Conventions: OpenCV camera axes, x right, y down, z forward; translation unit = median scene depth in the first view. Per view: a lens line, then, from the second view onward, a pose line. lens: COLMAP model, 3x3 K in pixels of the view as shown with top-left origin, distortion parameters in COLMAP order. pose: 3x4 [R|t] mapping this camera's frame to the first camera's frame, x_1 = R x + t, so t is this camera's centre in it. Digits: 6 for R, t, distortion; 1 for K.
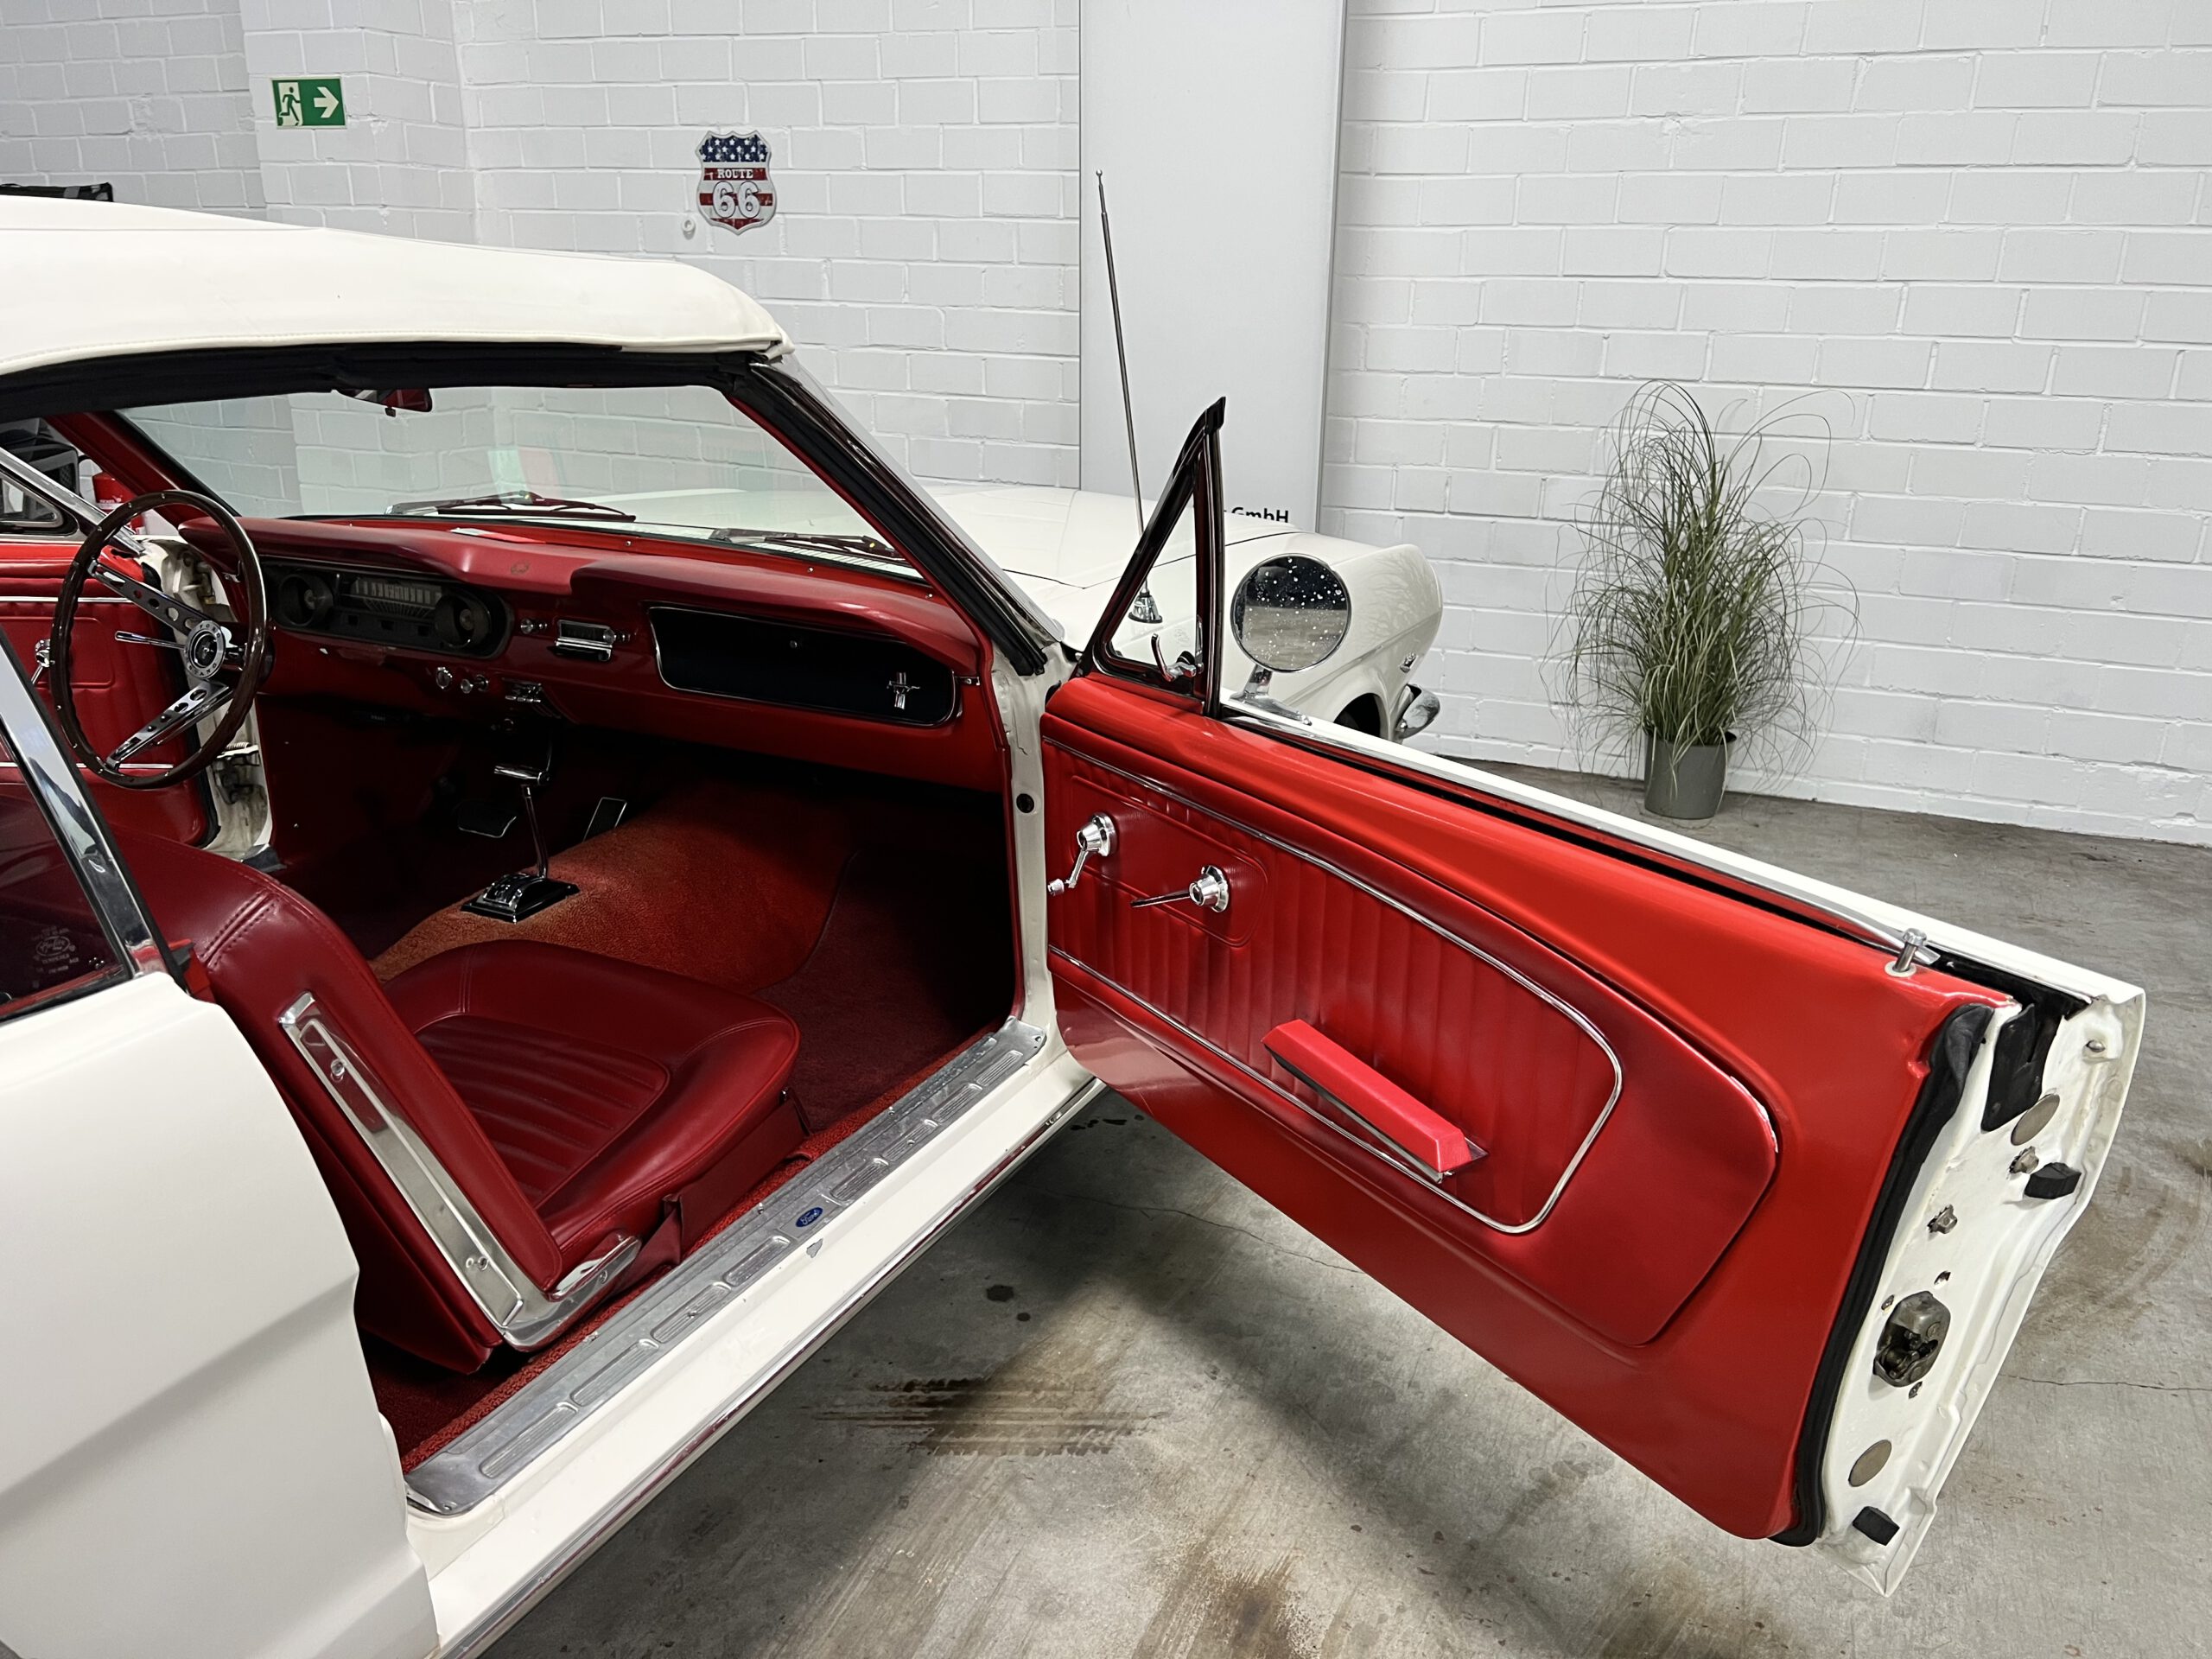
lens RADIAL K [[1684.5, 0, 1106.0], [0, 1684.5, 829.5], [0, 0, 1]] dist [0.030050, -0.002153]
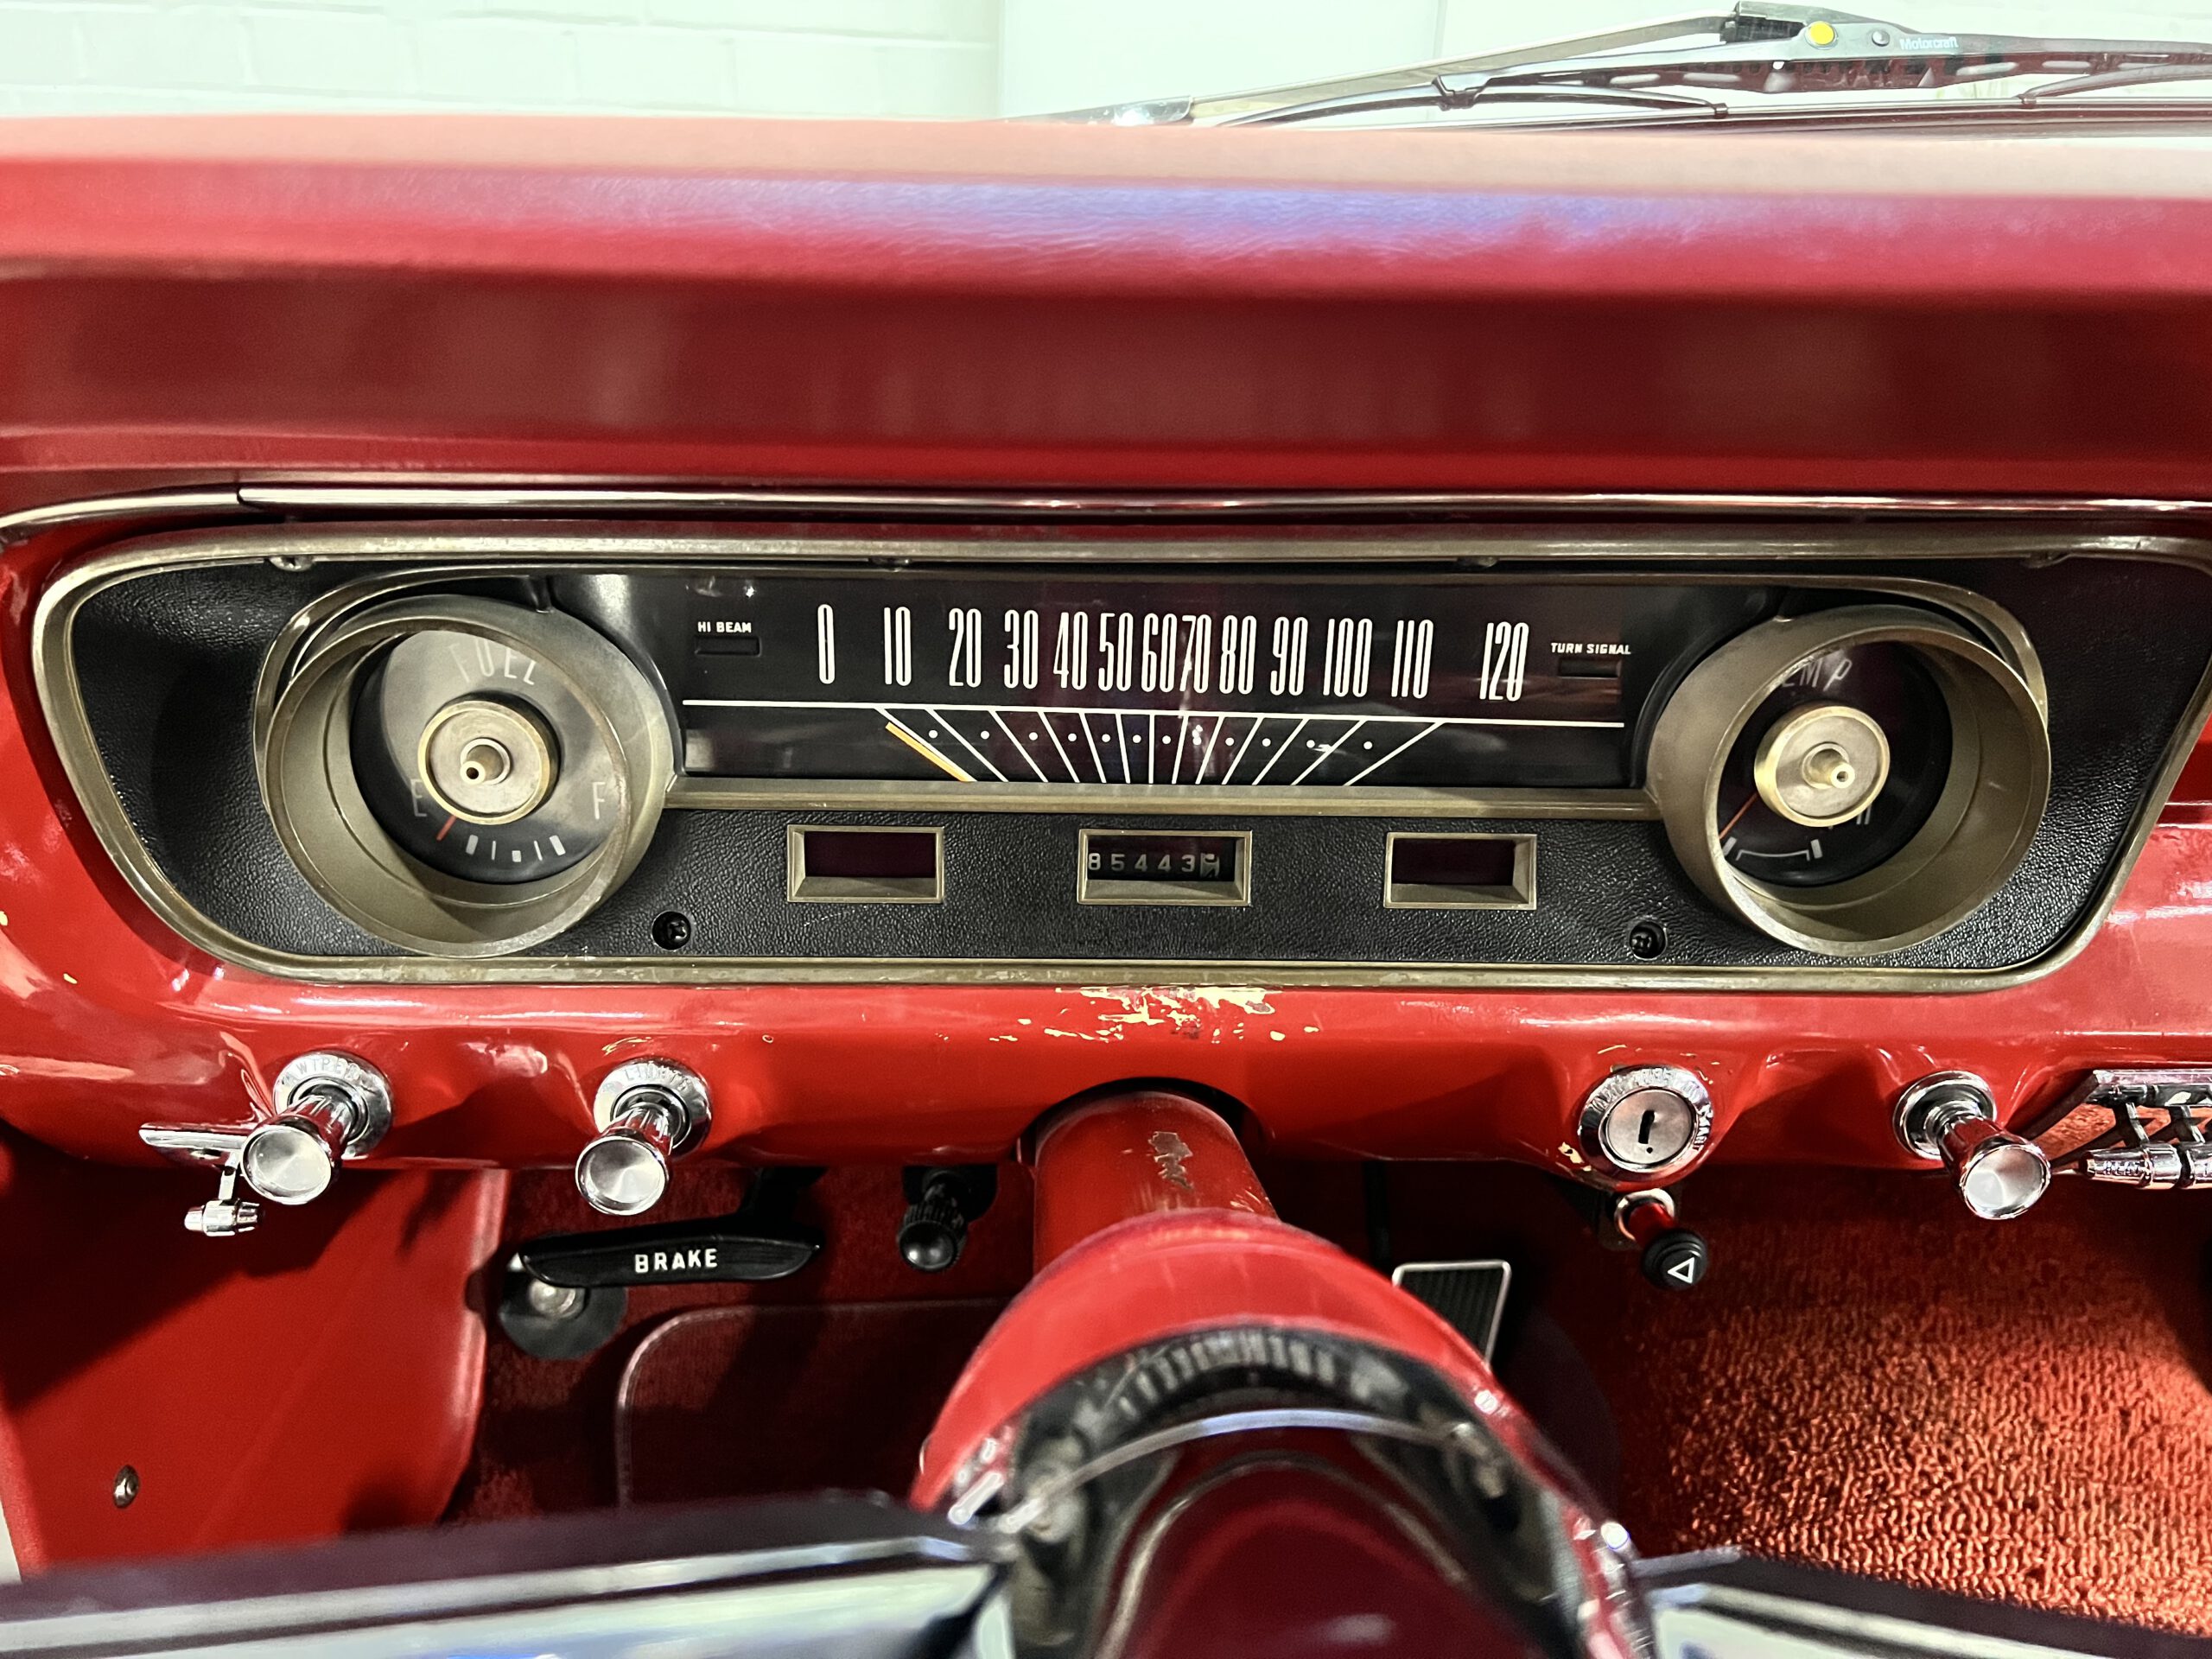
lens RADIAL K [[1612.4, 0, 1100.0], [0, 1612.4, 877.9], [0, 0, 1]] dist [0.031684, -0.005552]
pose [[0.876791, -0.193866, 0.440060, -0.245122], [0.153170, 0.980060, 0.126579, -0.068525], [-0.455825, -0.043579, 0.889002, 0.424044]]
